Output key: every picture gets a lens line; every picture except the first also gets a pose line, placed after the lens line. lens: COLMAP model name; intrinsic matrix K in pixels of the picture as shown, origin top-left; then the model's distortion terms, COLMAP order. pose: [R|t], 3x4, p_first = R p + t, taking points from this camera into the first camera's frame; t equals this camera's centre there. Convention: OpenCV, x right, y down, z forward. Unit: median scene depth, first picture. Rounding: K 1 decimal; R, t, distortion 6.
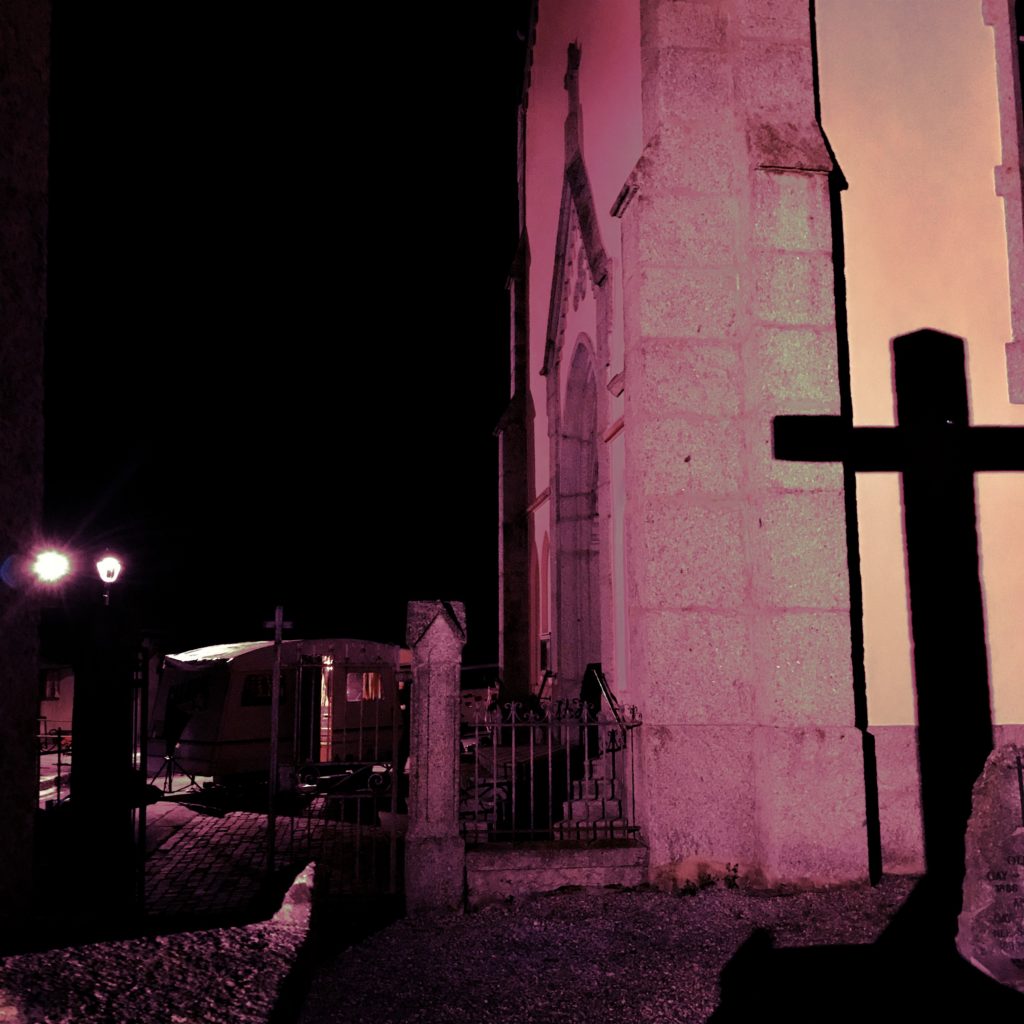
lens RADIAL K [[1078.8, 0, 512.0], [0, 1078.8, 512.0], [0, 0, 1]] dist [0.011333, -0.005798]
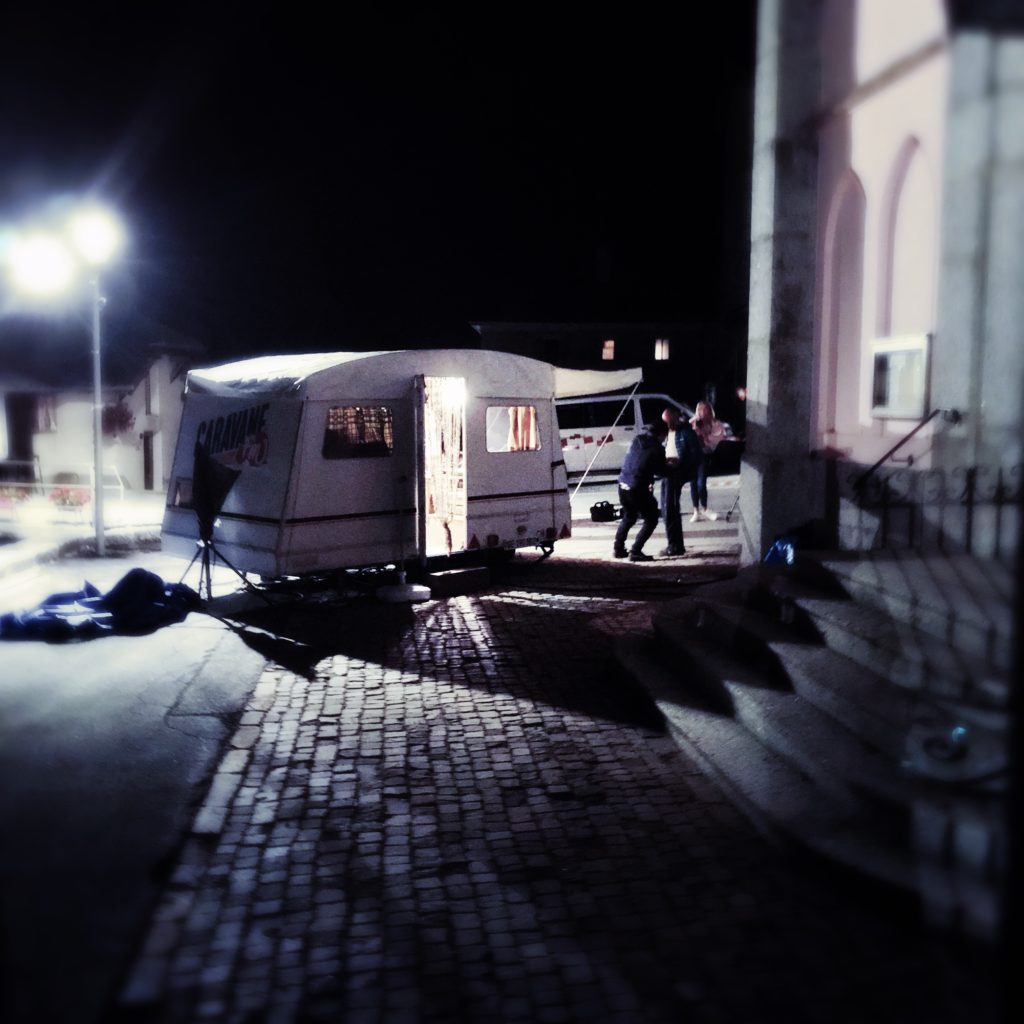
lens RADIAL K [[1078.8, 0, 512.0], [0, 1078.8, 512.0], [0, 0, 1]] dist [0.011333, -0.005798]
pose [[0.999582, 0.019396, -0.021434, -0.134546], [-0.013616, 0.969985, 0.242783, 0.064095], [0.025500, -0.242390, 0.969844, 0.428323]]
